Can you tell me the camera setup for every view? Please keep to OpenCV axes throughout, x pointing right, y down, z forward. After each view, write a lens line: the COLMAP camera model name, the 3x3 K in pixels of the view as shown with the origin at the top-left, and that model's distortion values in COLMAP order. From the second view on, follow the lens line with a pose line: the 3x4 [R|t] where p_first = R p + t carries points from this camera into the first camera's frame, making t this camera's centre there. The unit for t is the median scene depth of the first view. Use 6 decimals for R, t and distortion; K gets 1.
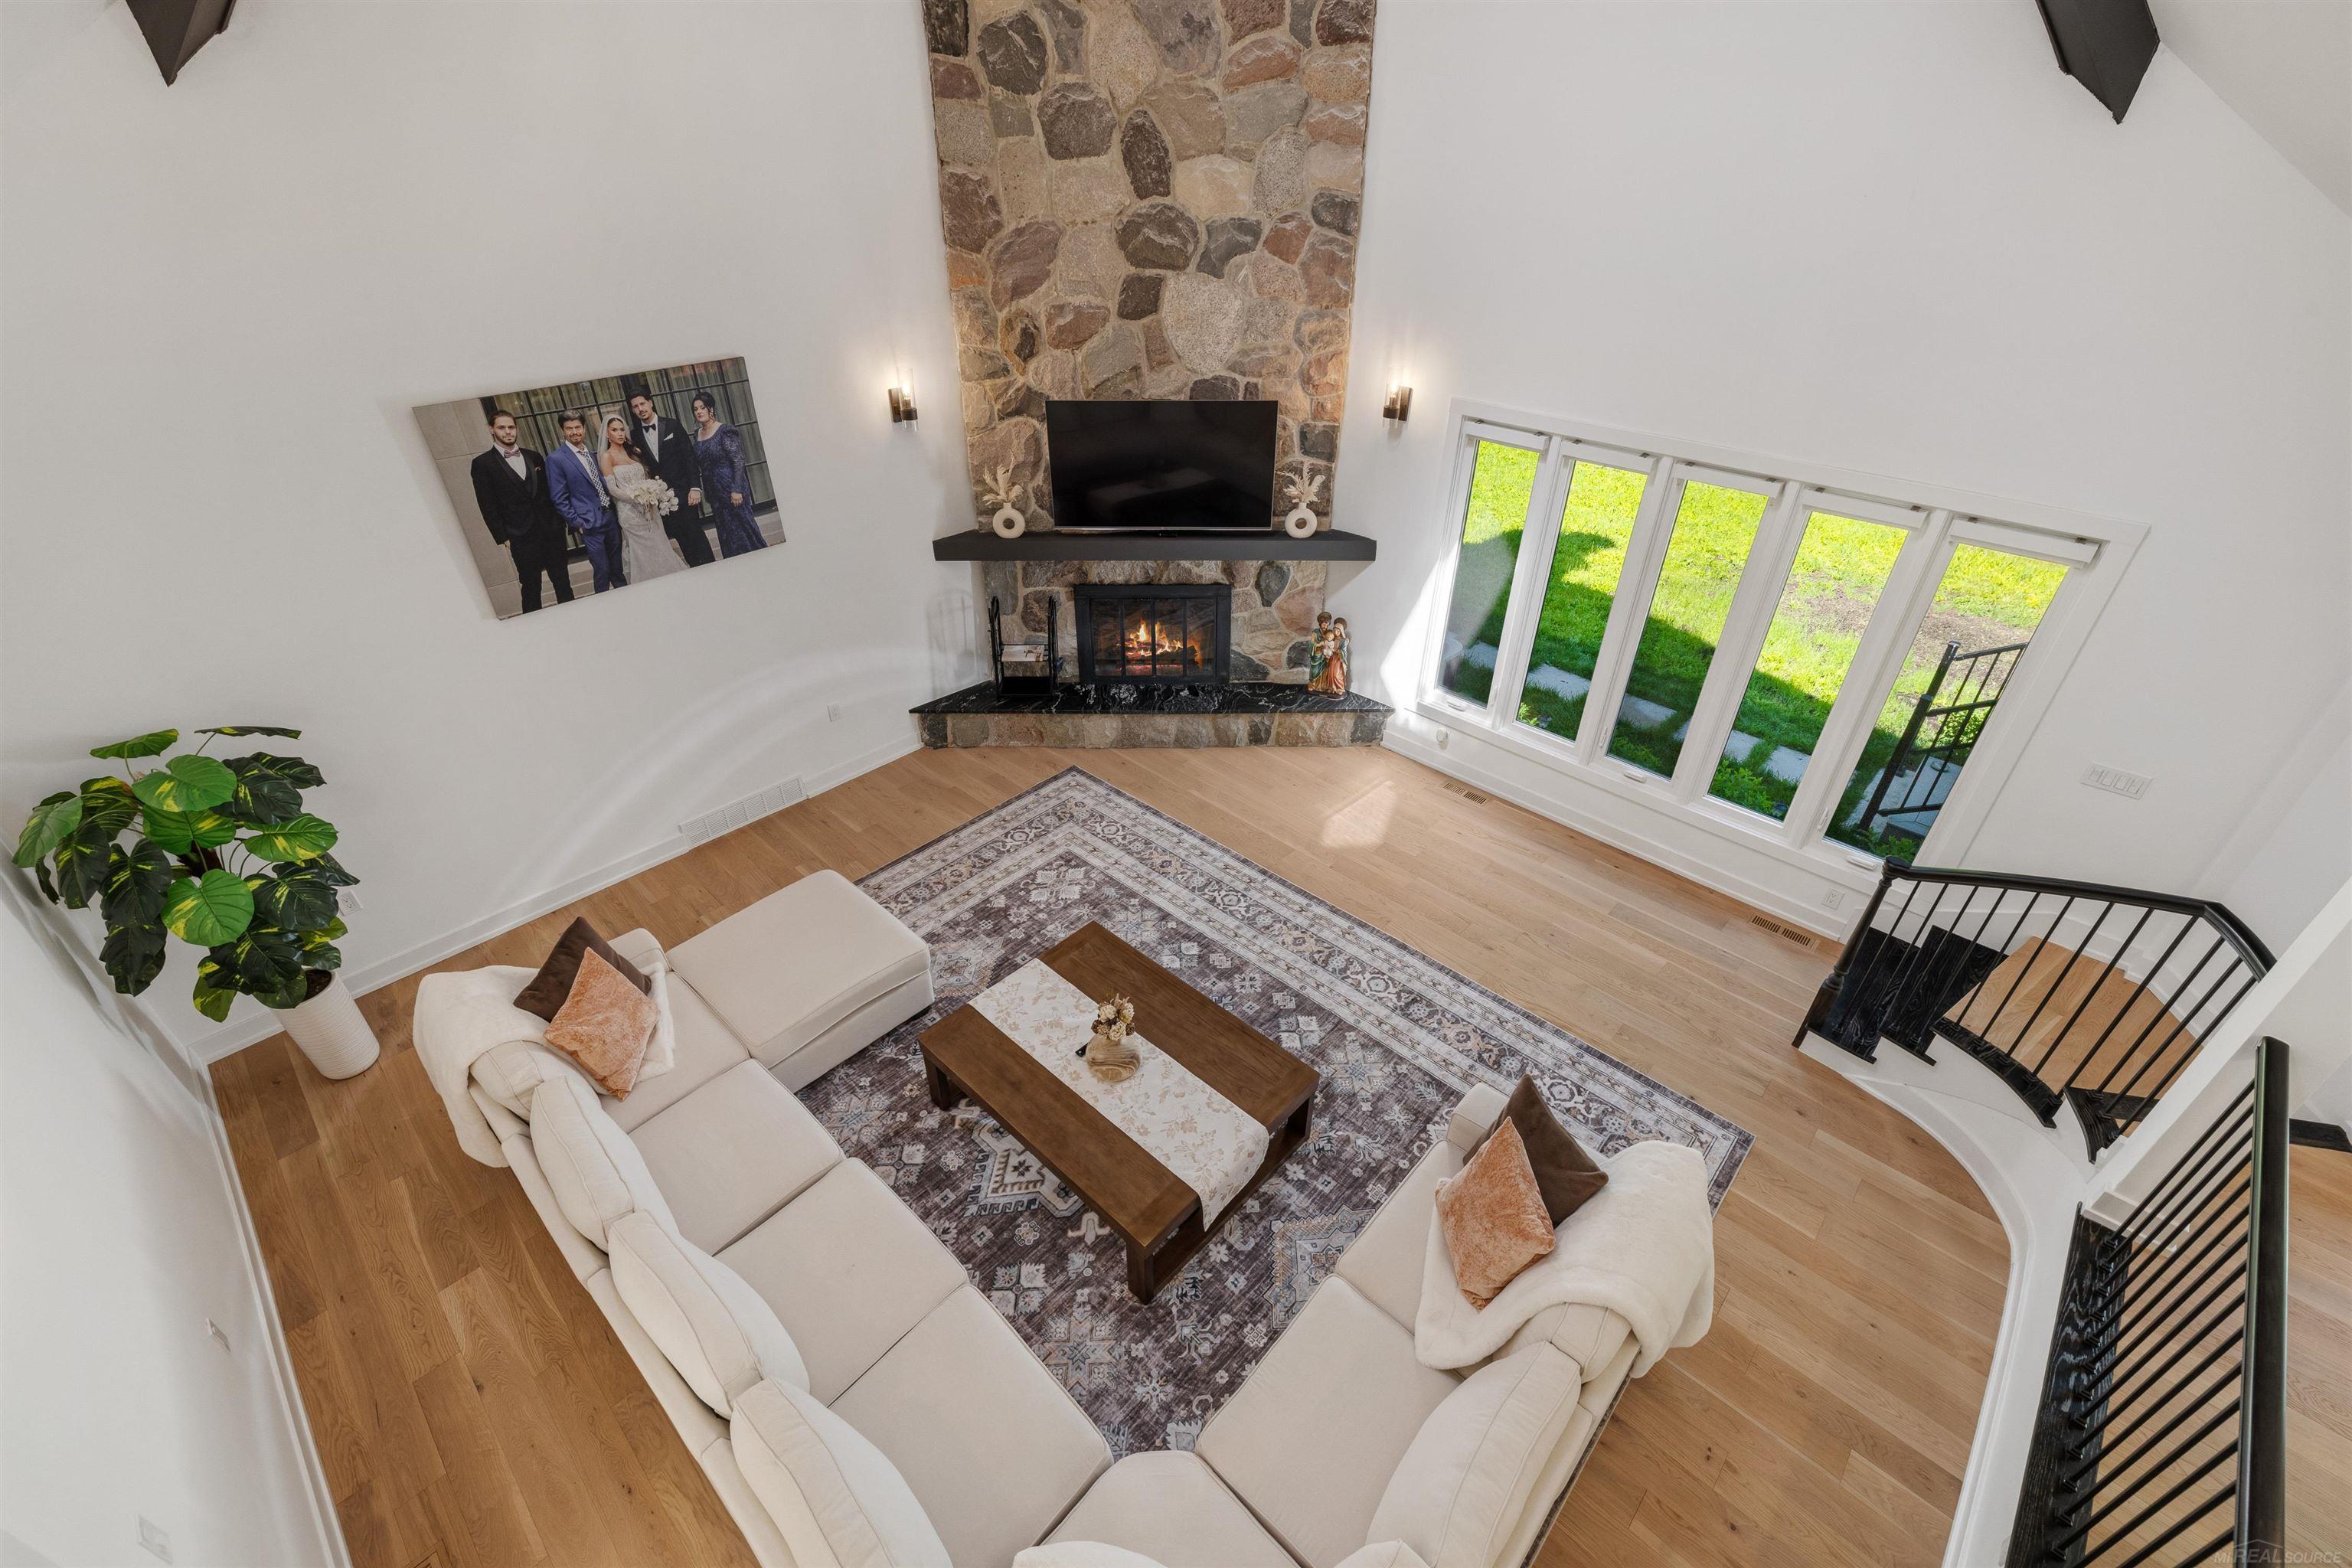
lens RADIAL K [[998.2, 0, 1175.0], [0, 998.2, 783.3], [0, 0, 1]] dist [-0.000471, 0.000293]
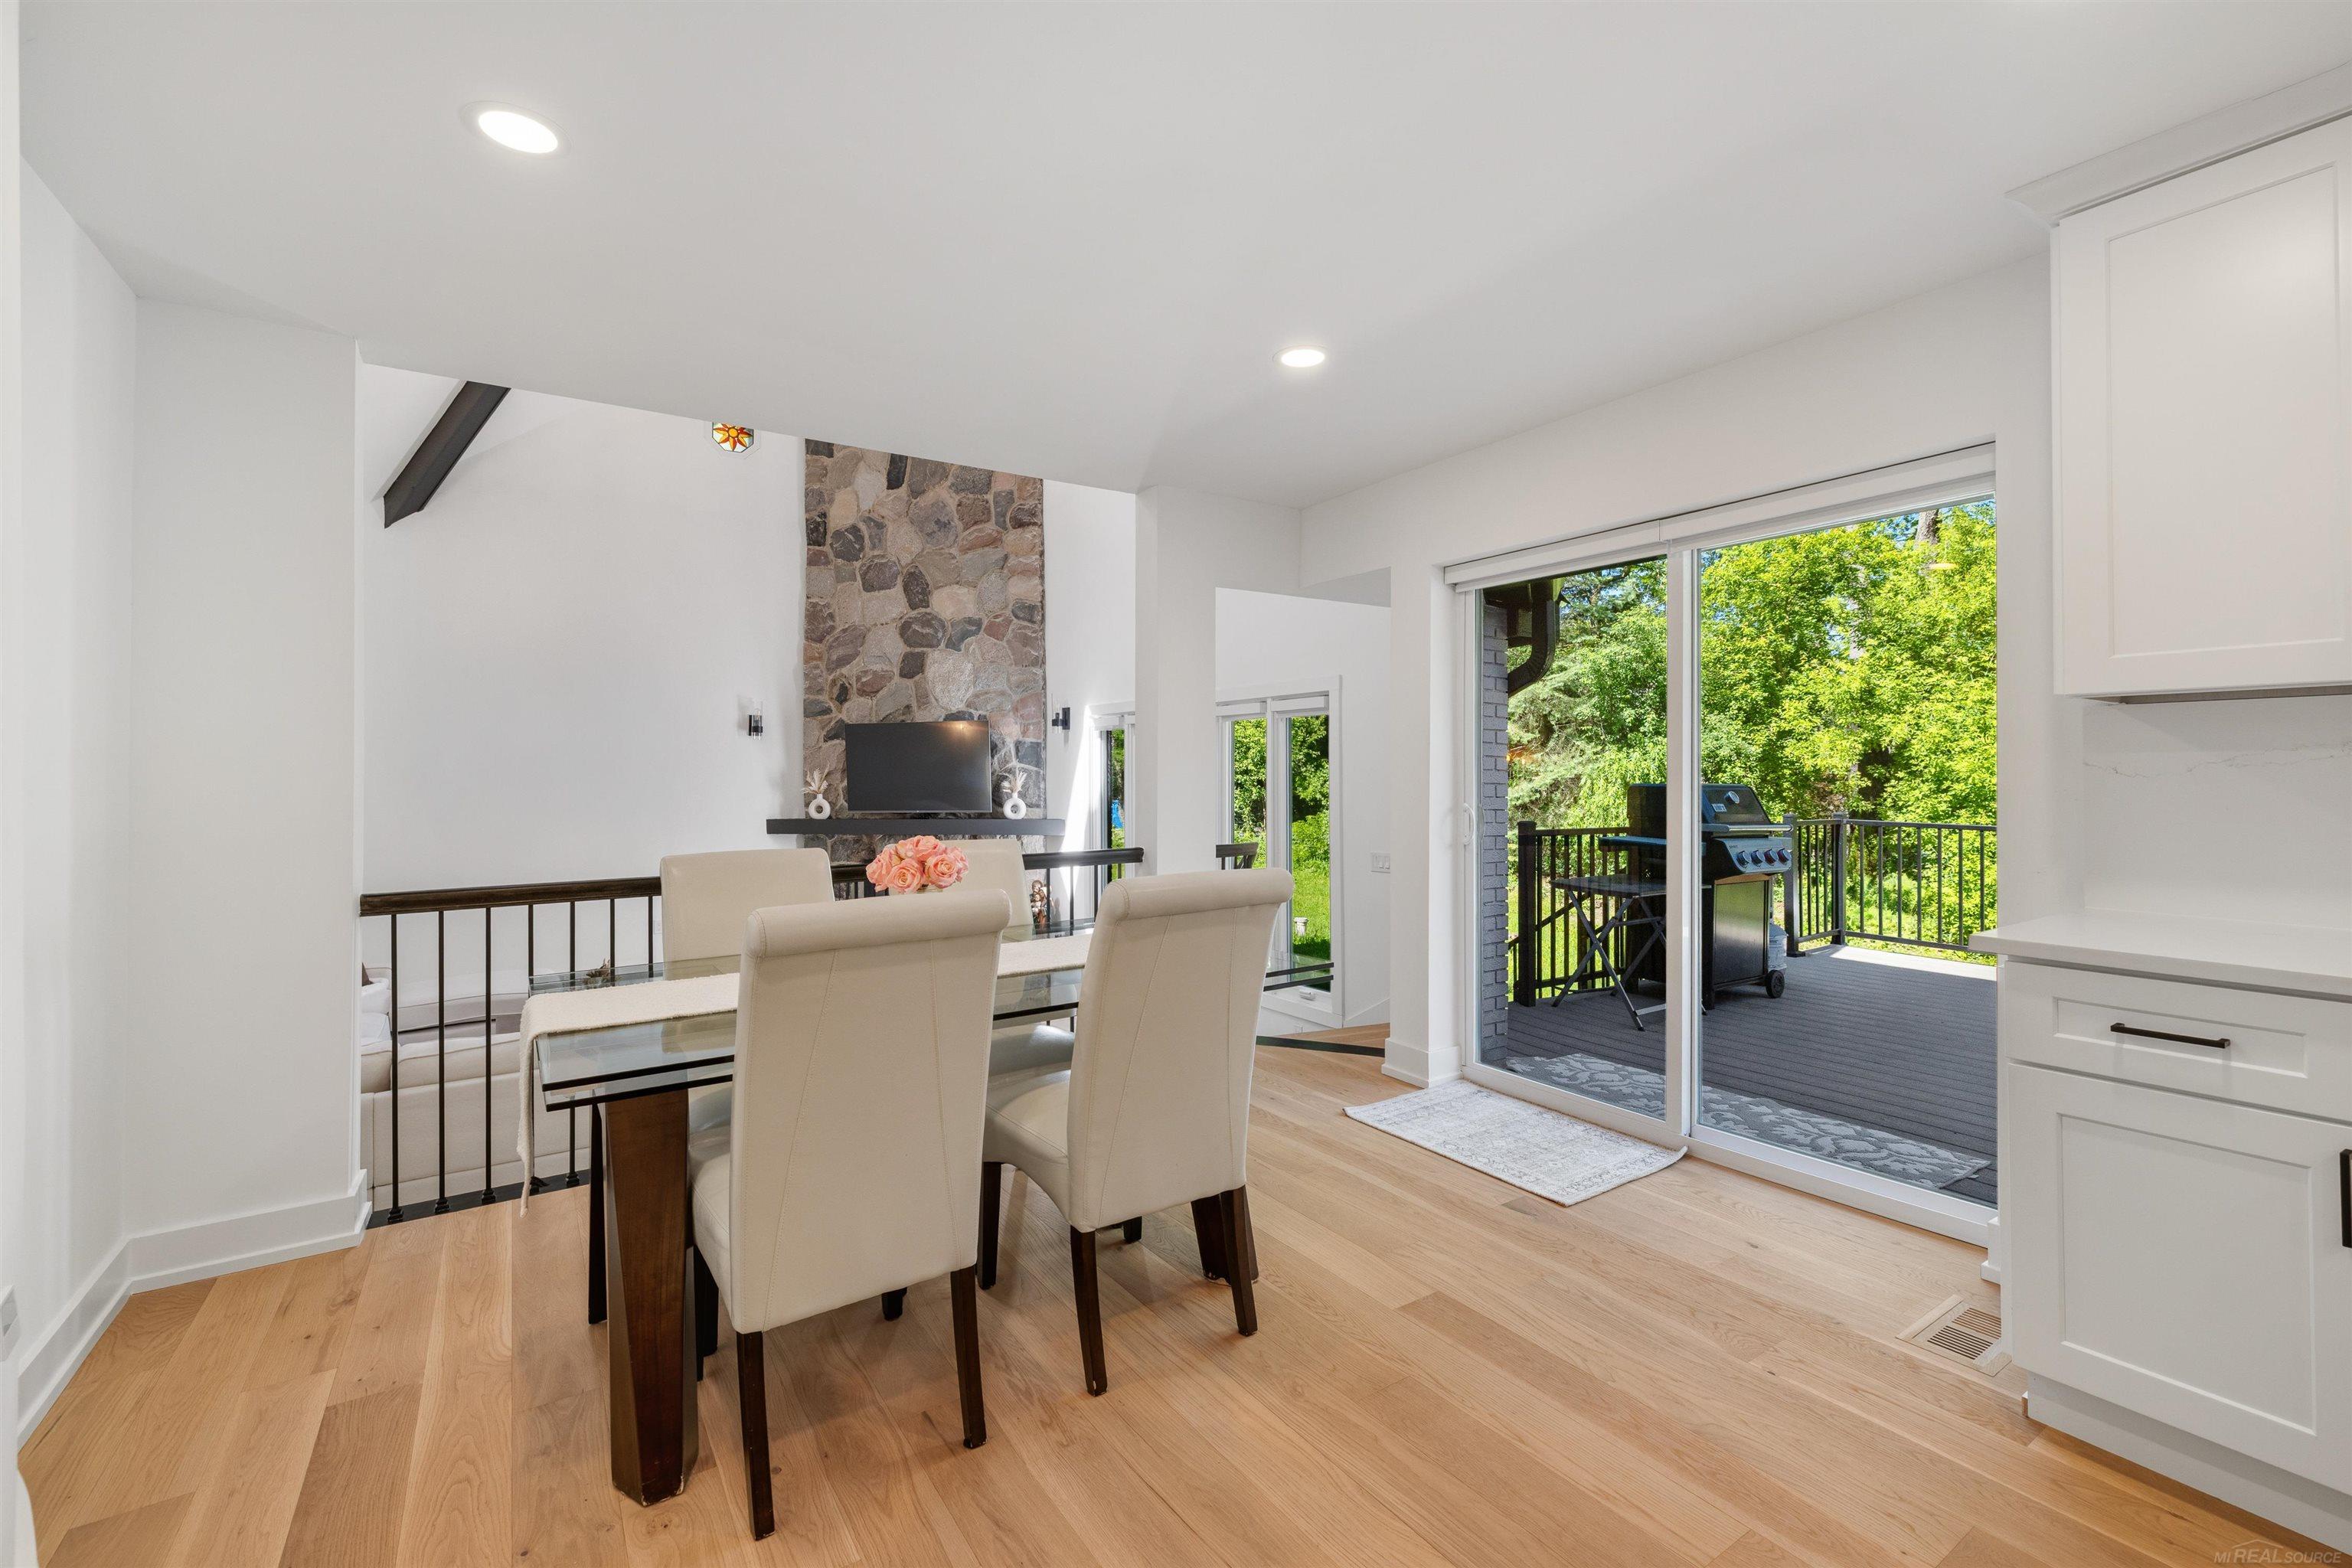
lens RADIAL K [[998.2, 0, 1177.9], [0, 998.2, 776.3], [0, 0, 1]] dist [-0.000471, 0.000293]
pose [[0.979993, -0.011654, -0.198690, 0.709111], [-0.100897, 0.831413, -0.546417, 0.488780], [0.171561, 0.555532, 0.813604, -0.105464]]
